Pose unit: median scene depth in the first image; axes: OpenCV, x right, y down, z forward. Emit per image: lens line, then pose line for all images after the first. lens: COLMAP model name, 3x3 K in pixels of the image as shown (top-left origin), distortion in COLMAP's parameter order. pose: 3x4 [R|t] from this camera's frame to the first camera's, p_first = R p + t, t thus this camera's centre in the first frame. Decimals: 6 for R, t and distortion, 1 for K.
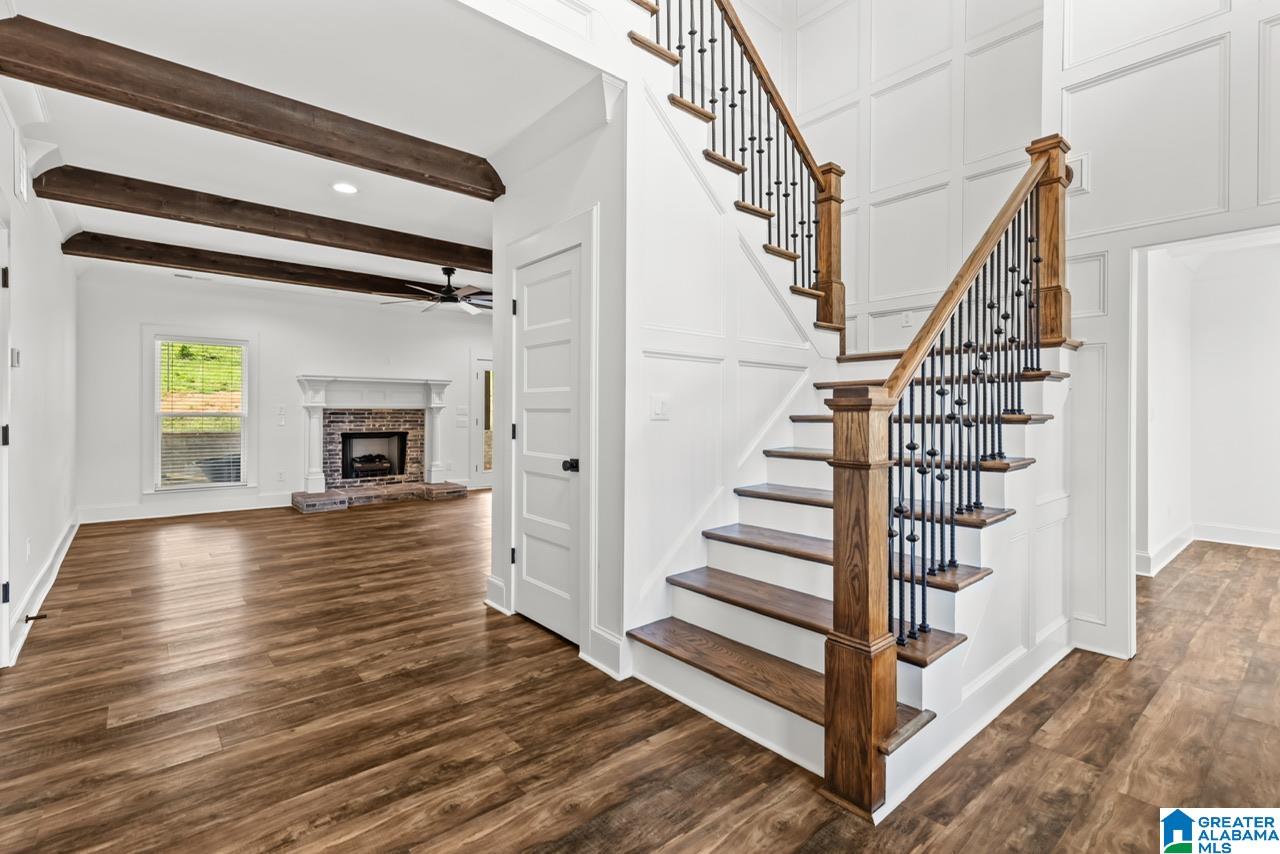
lens RADIAL K [[582.6, 0, 633.2], [0, 582.6, 415.4], [0, 0, 1]] dist [0.001723, -0.000098]
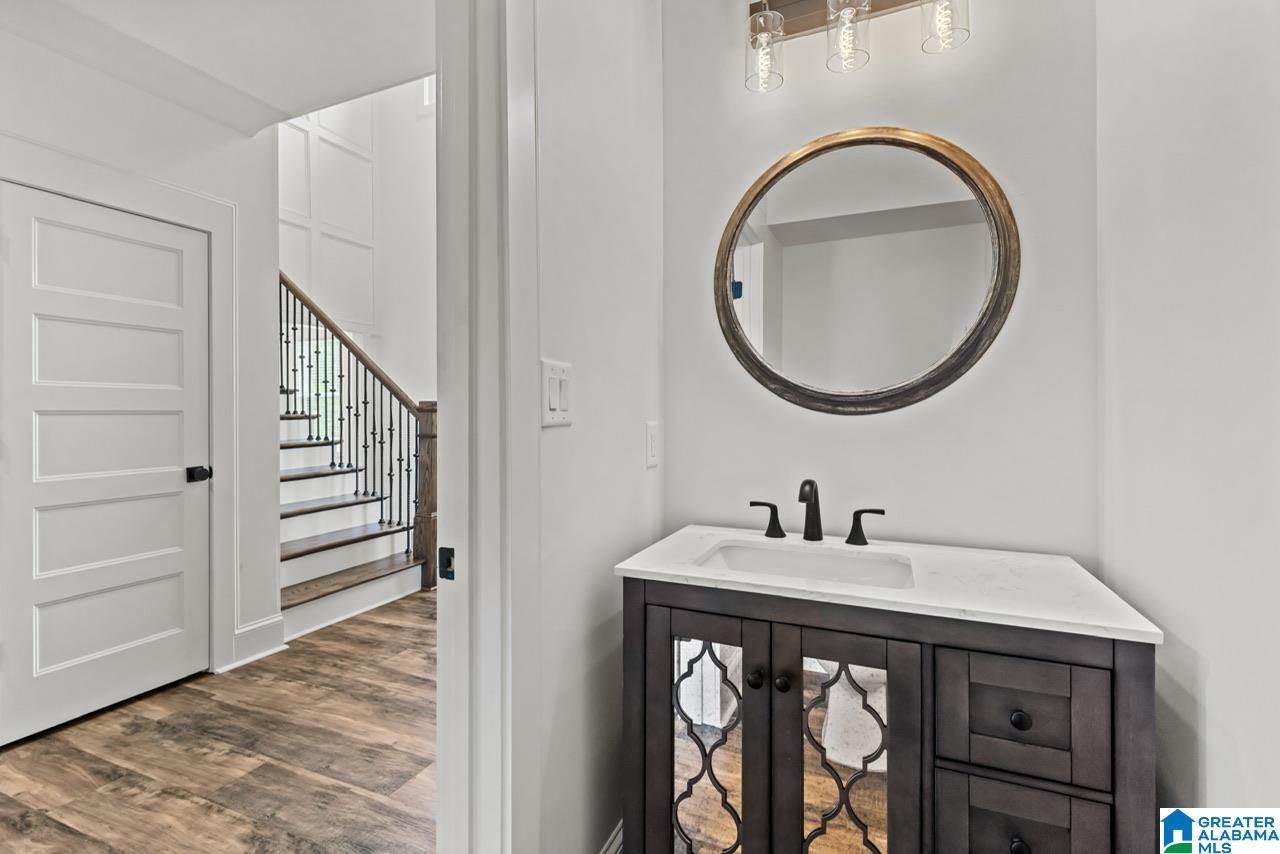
lens RADIAL K [[582.6, 0, 637.9], [0, 582.6, 417.7], [0, 0, 1]] dist [0.001723, -0.000098]
pose [[-0.441821, -0.012525, 0.897016, -1.429490], [0.005226, 0.999850, 0.016535, -0.016290], [-0.897088, 0.011993, -0.441689, 0.928067]]
